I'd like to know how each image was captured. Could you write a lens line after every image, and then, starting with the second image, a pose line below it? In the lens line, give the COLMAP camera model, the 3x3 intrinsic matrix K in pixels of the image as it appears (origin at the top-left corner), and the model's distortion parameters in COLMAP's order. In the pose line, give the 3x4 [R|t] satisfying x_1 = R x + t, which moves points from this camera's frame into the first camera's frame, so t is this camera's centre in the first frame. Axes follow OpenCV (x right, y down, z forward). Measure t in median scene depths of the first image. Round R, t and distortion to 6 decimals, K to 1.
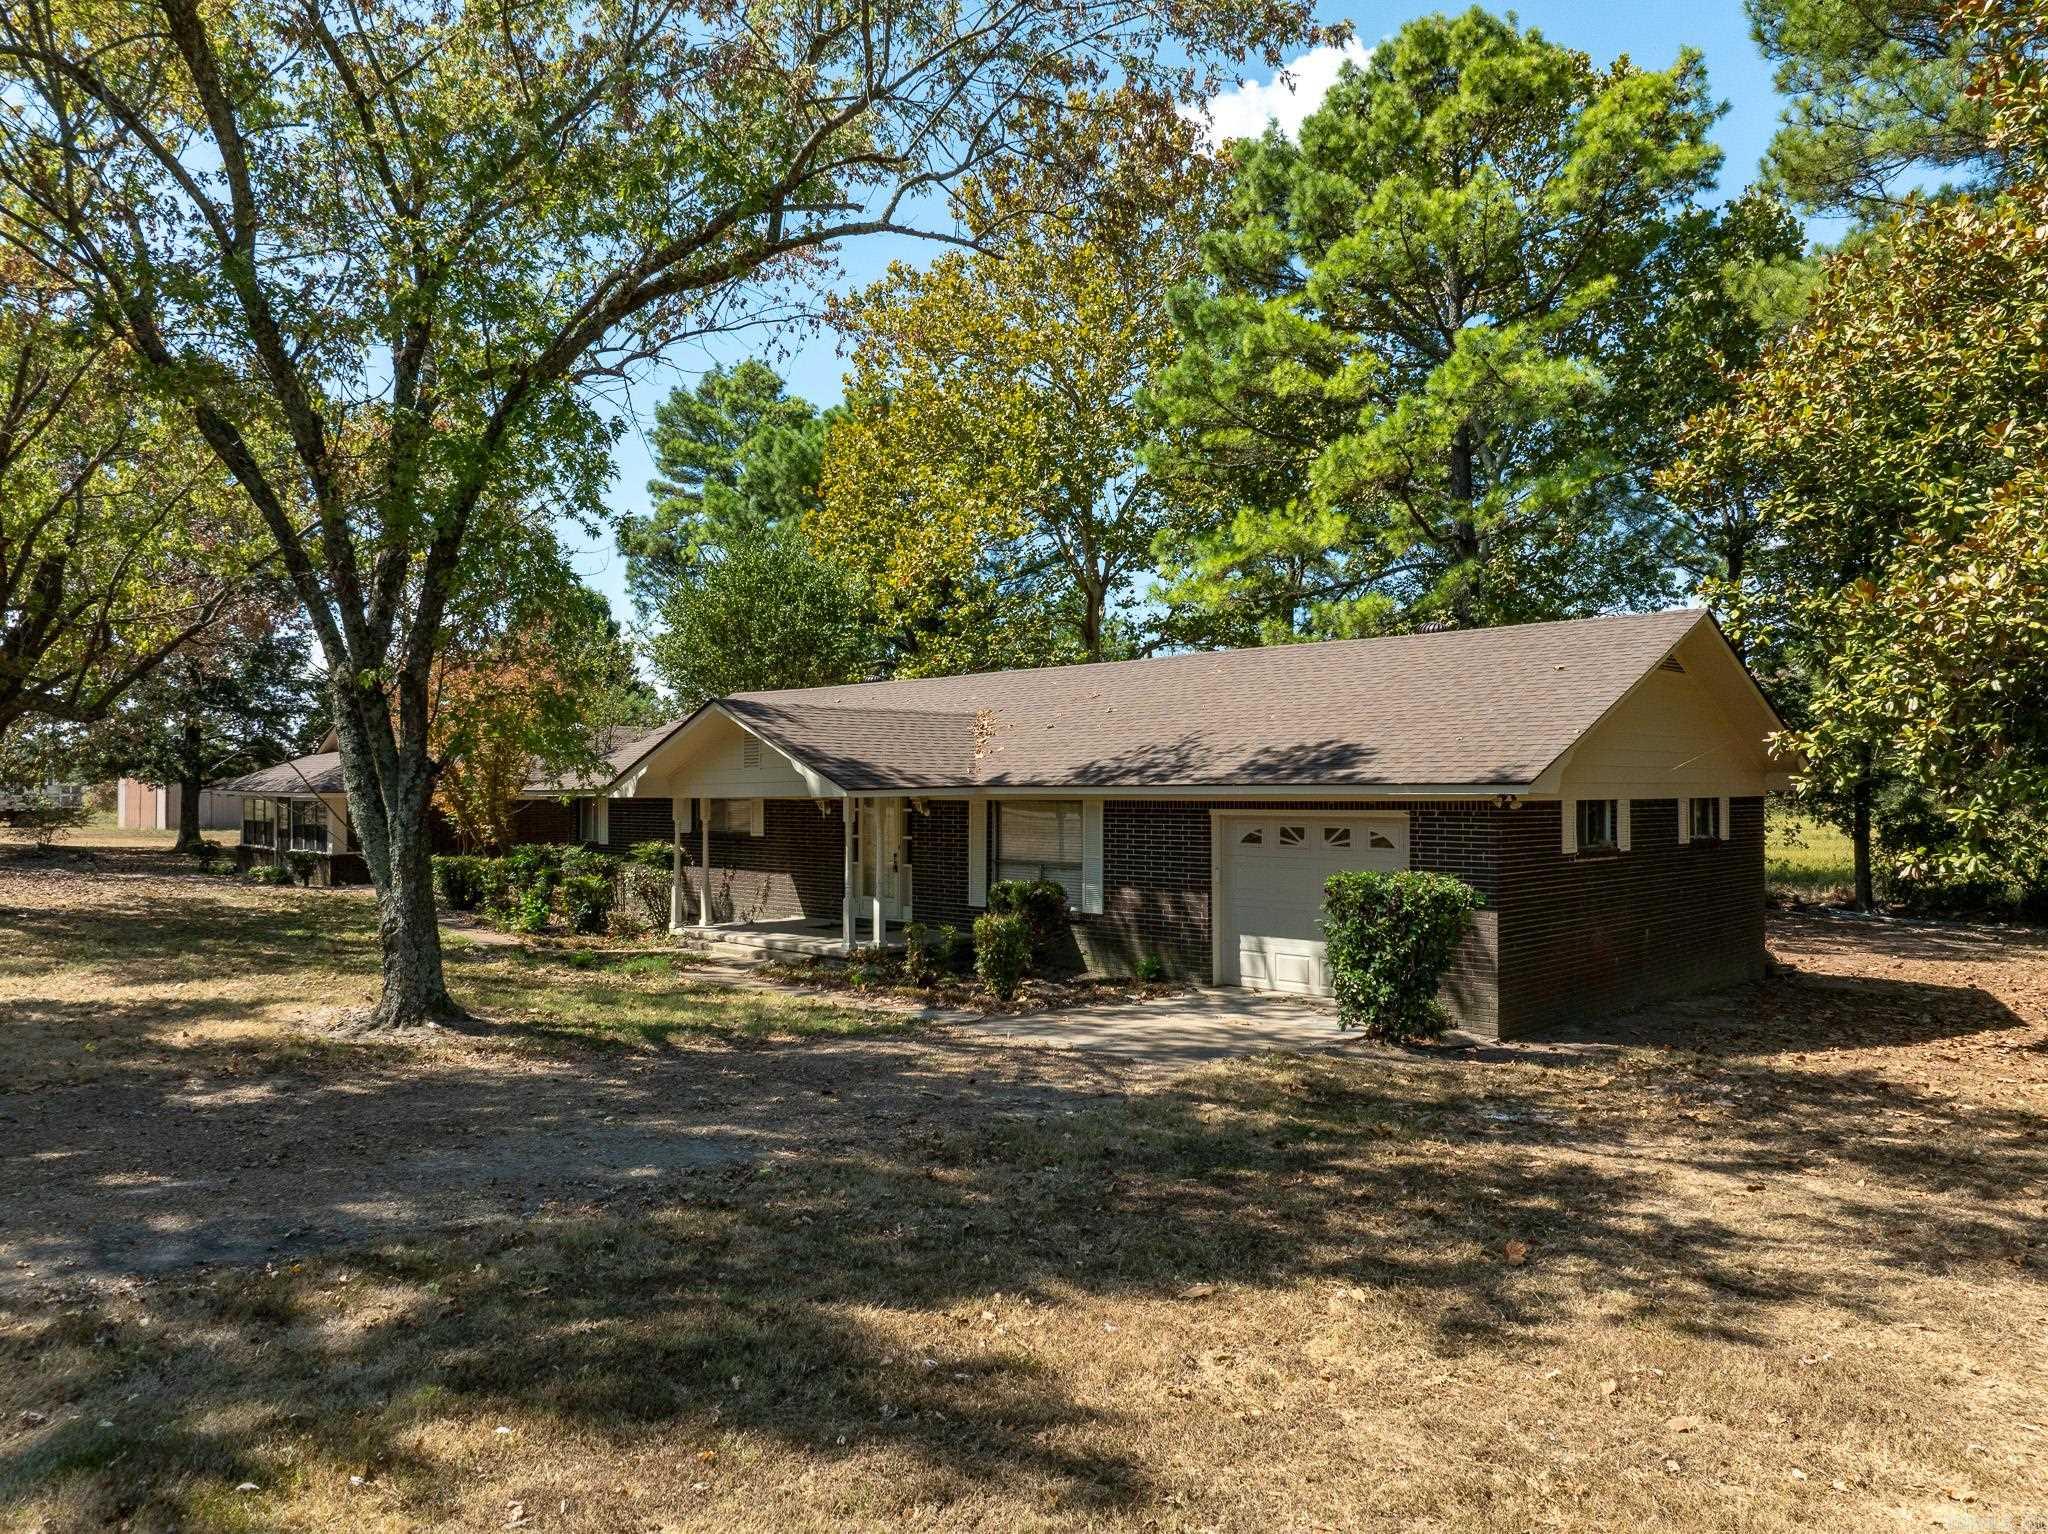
lens RADIAL K [[1441.7, 0, 1019.8], [0, 1441.7, 769.8], [0, 0, 1]] dist [-0.047155, 0.020239]
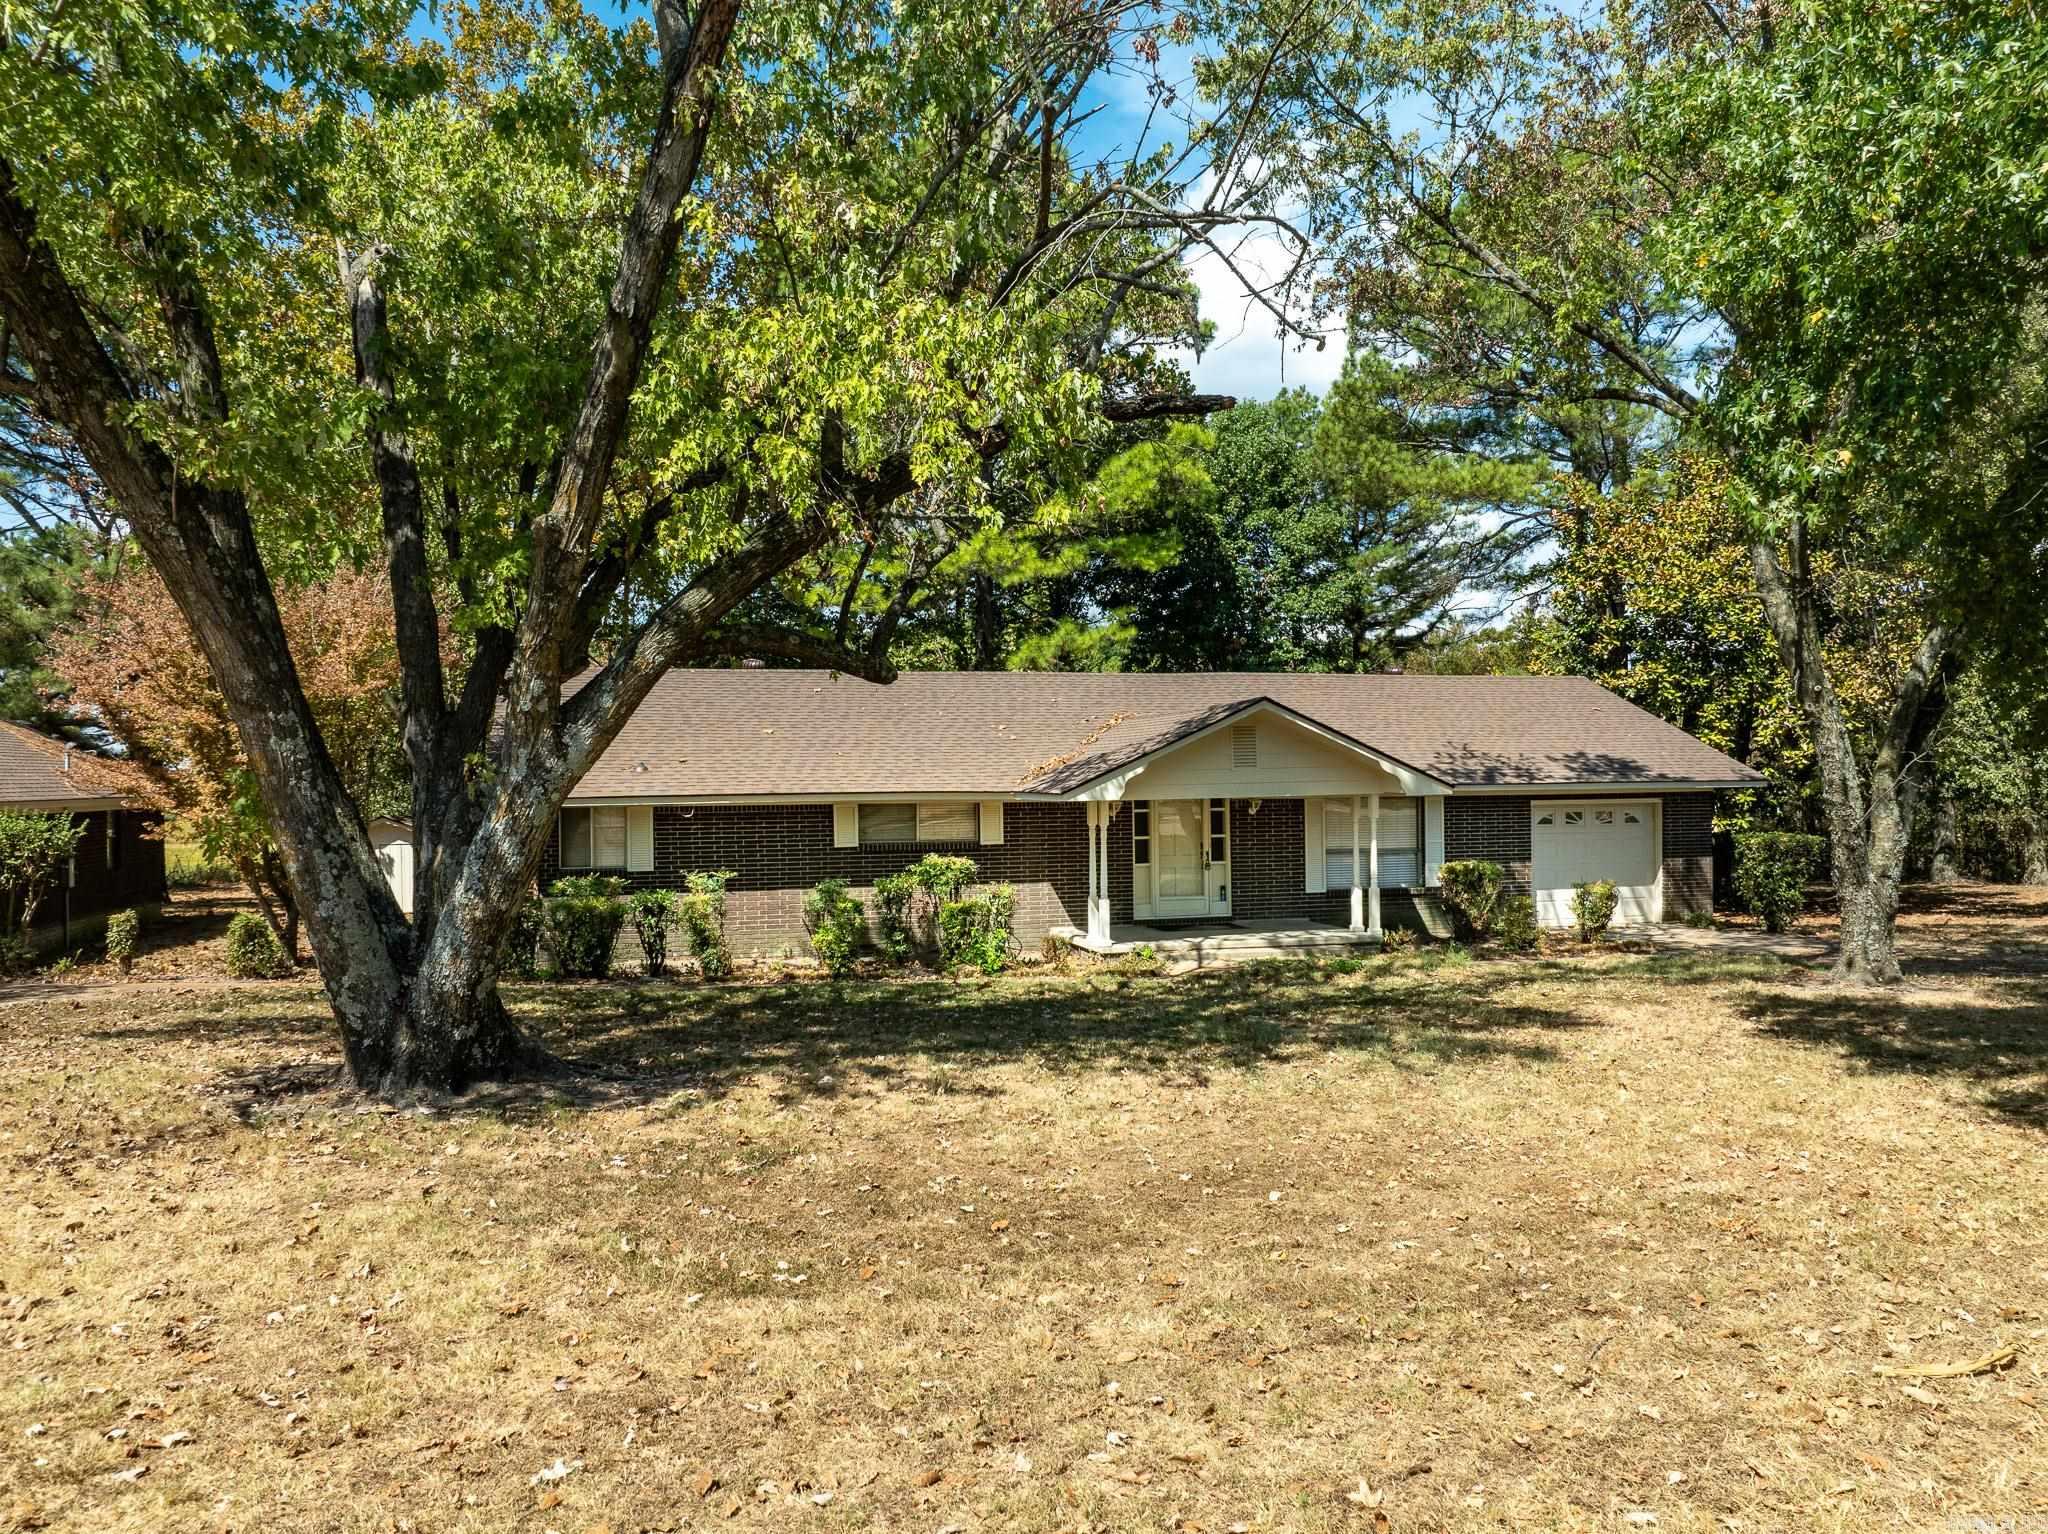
lens RADIAL K [[1441.7, 0, 1027.3], [0, 1441.7, 768.5], [0, 0, 1]] dist [-0.047155, 0.020239]
pose [[0.496034, 0.007250, 0.868273, -1.174460], [-0.001617, 0.999971, -0.007426, 0.007100], [-0.868302, 0.002280, 0.496031, 0.669033]]
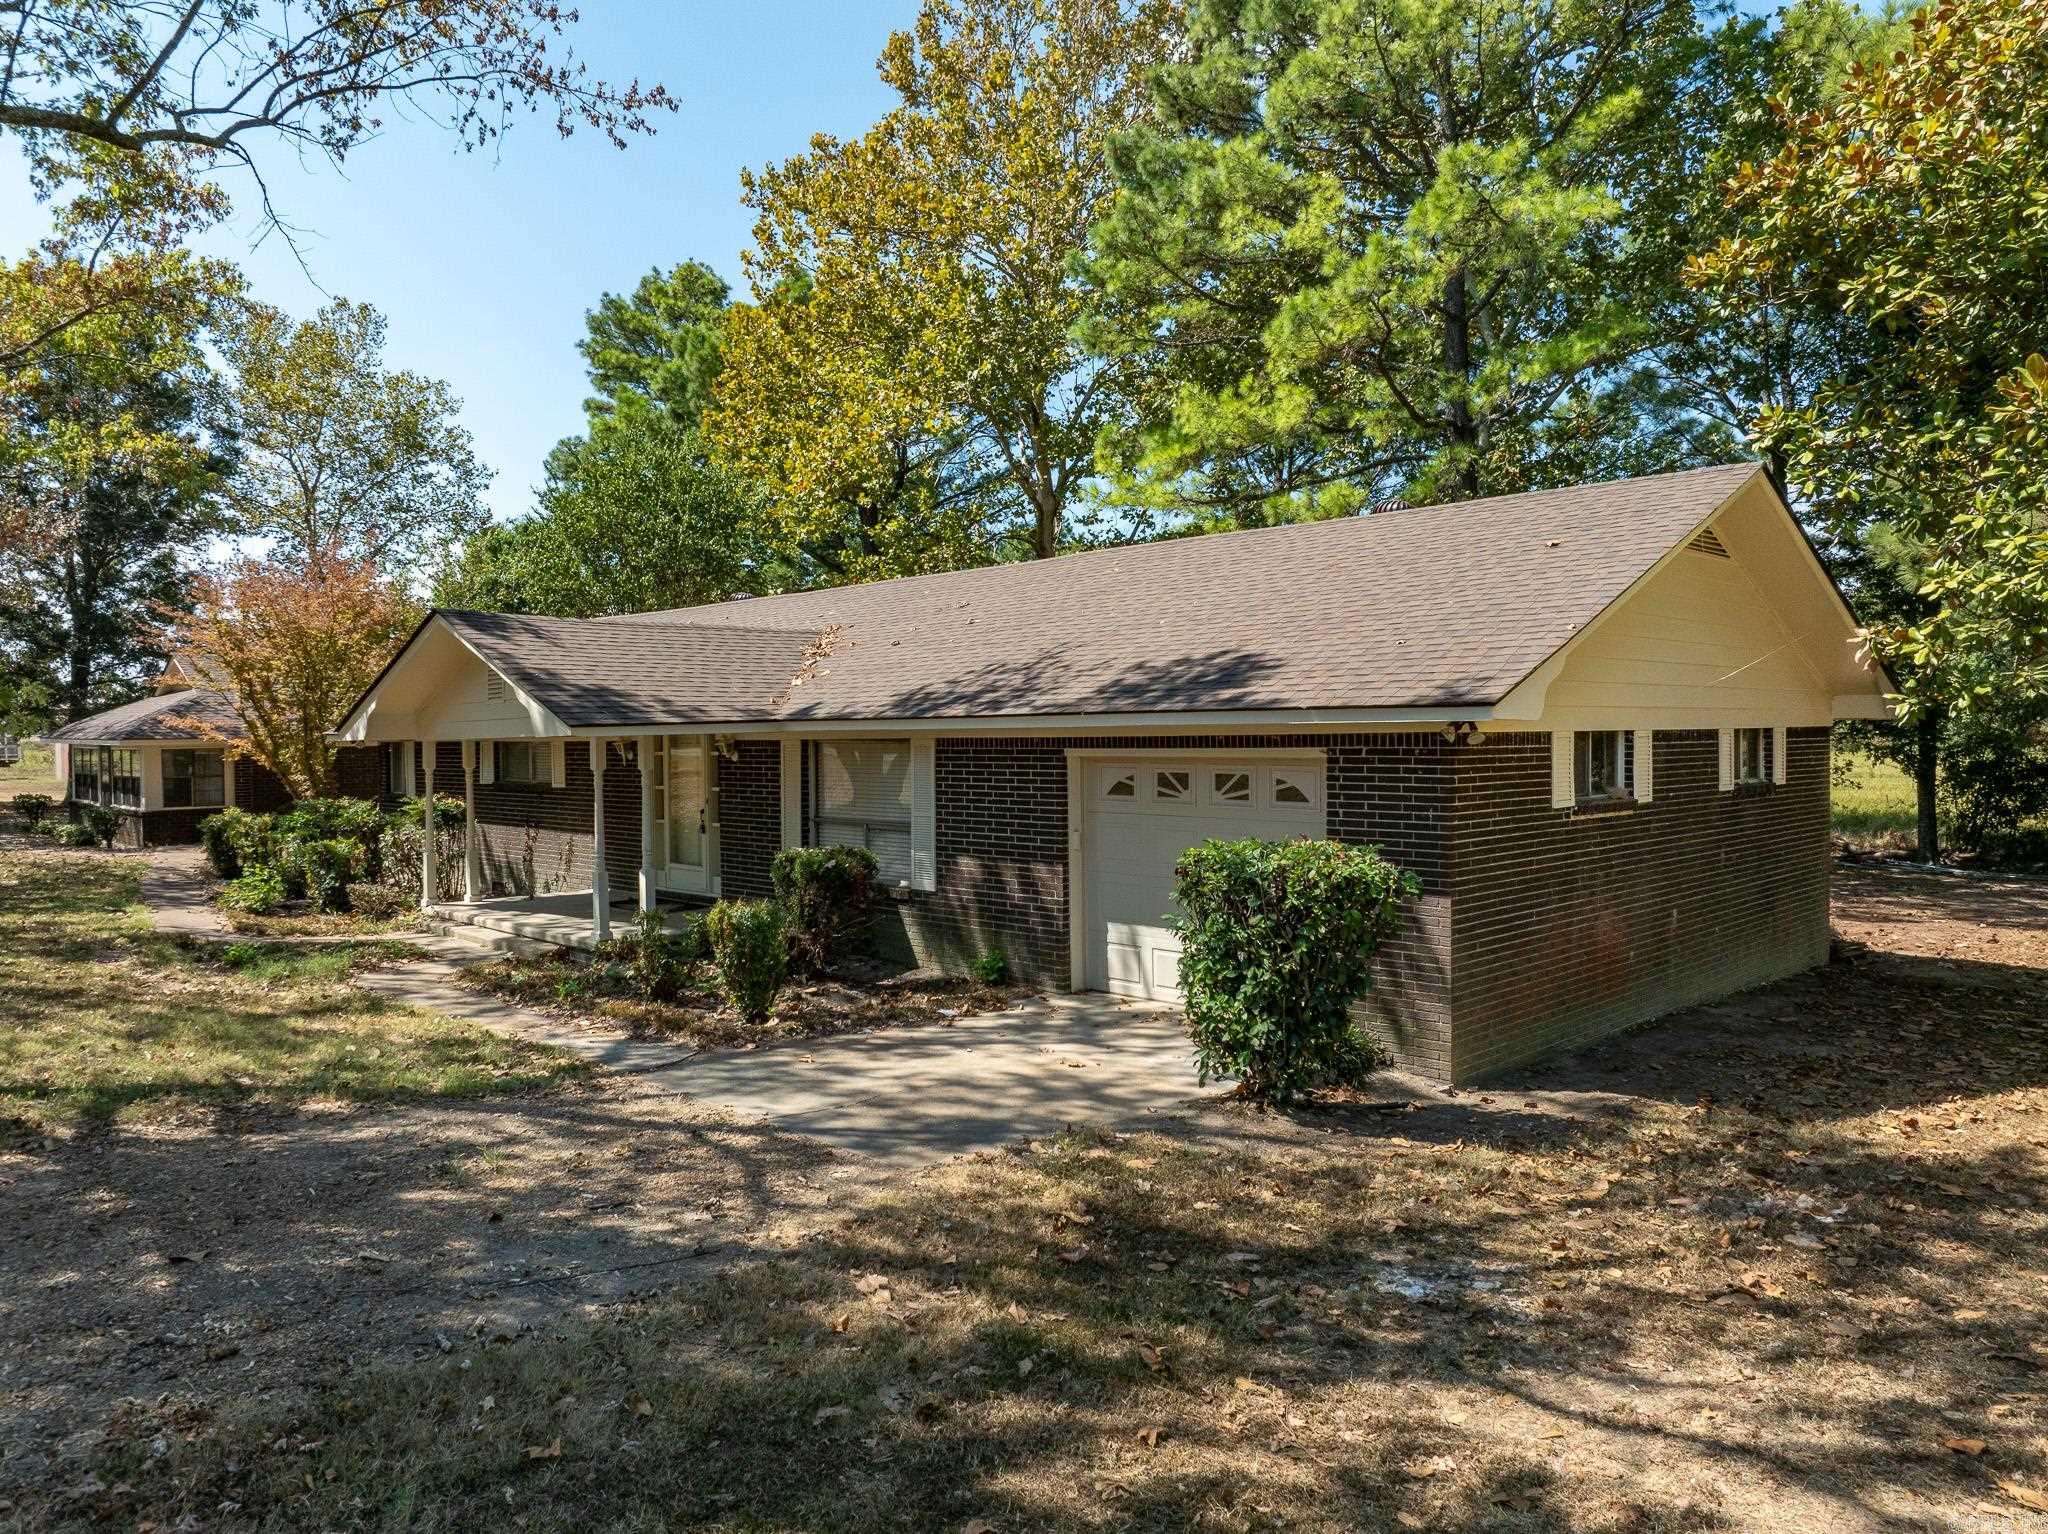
lens RADIAL K [[1441.7, 0, 1022.6], [0, 1441.7, 766.3], [0, 0, 1]] dist [-0.047155, 0.020239]
pose [[0.999838, -0.008510, -0.015890, 0.110926], [0.009094, 0.999273, 0.037019, 0.008433], [0.015563, -0.037157, 0.999188, 0.252500]]
